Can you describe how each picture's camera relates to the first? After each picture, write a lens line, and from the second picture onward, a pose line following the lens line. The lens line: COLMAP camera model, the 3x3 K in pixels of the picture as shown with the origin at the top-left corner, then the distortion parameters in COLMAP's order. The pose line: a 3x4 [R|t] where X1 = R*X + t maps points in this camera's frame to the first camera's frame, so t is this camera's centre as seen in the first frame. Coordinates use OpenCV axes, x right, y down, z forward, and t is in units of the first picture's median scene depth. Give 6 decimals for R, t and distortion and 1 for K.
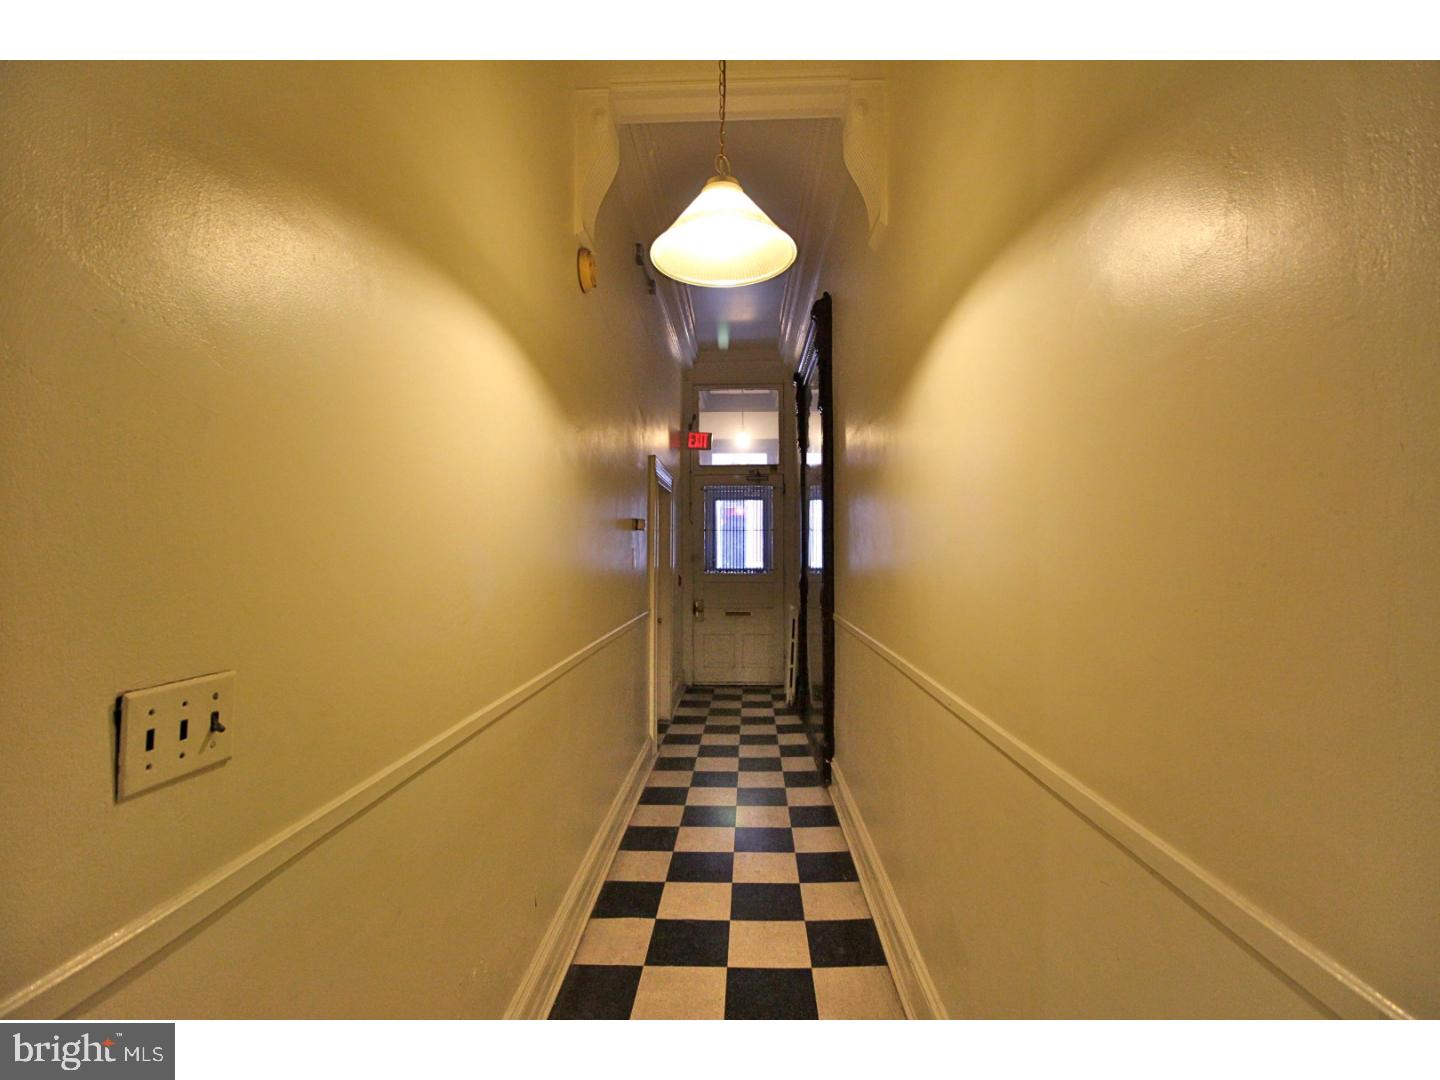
lens RADIAL K [[664.3, 0, 720.0], [0, 664.3, 540.0], [0, 0, 1]] dist [-0.000326, -0.014763]
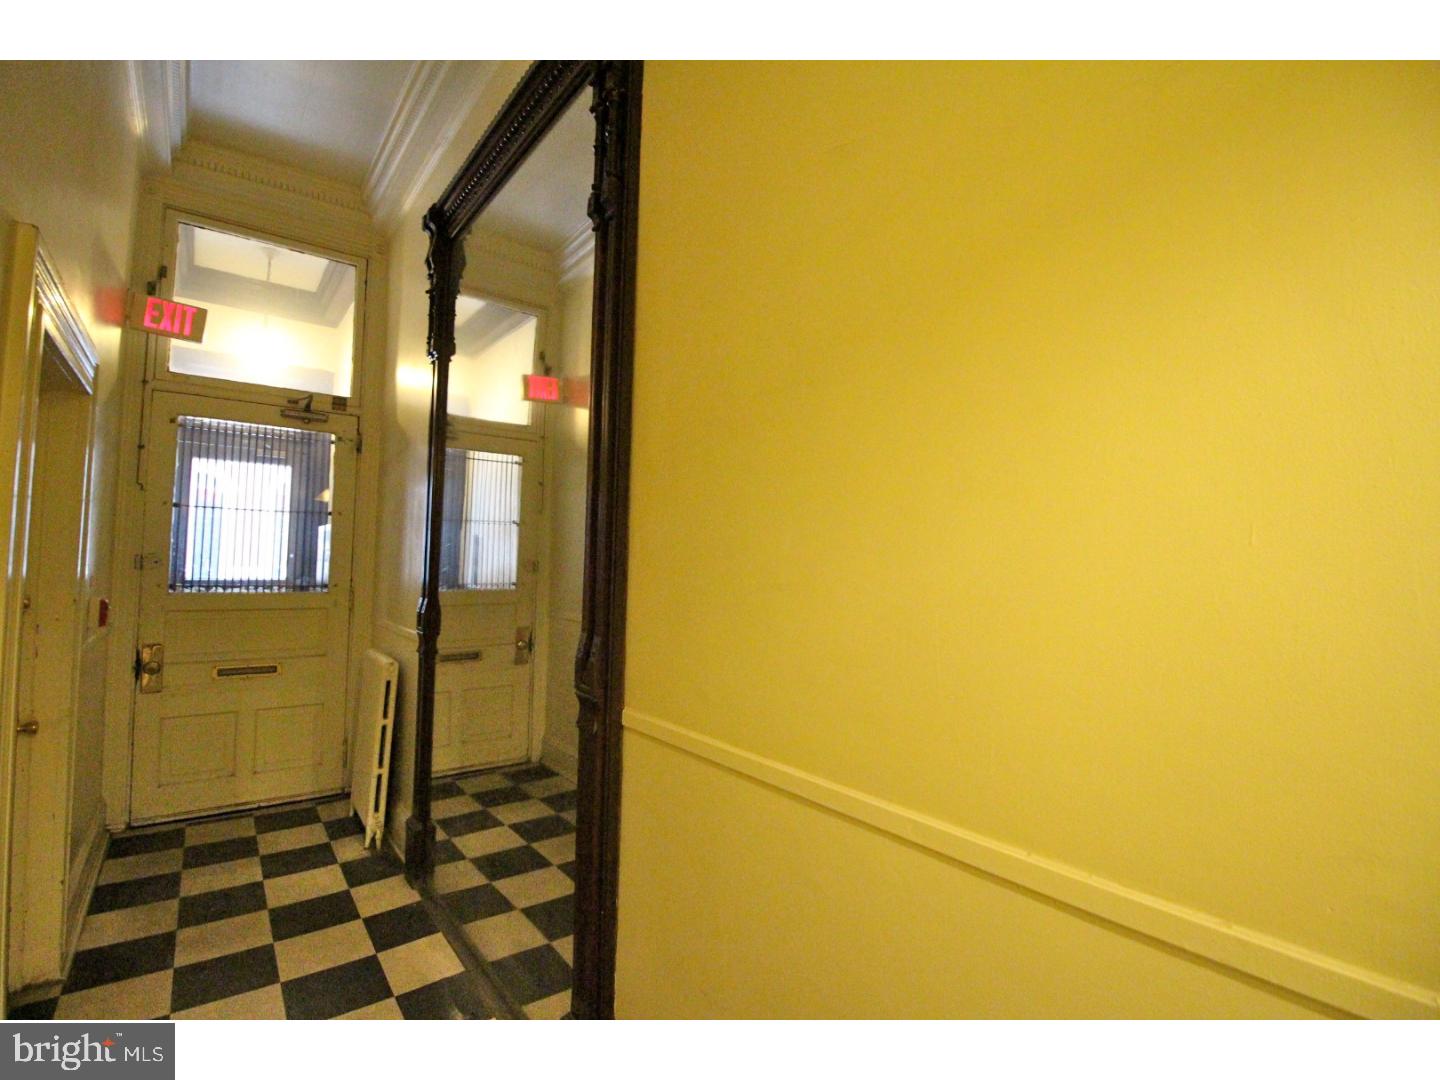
lens RADIAL K [[664.3, 0, 720.0], [0, 664.3, 540.0], [0, 0, 1]] dist [-0.000326, -0.014763]
pose [[0.763764, 0.045341, 0.643901, -0.028072], [-0.037575, 0.998961, -0.025772, 0.009892], [-0.644401, -0.004511, 0.764674, 0.377283]]
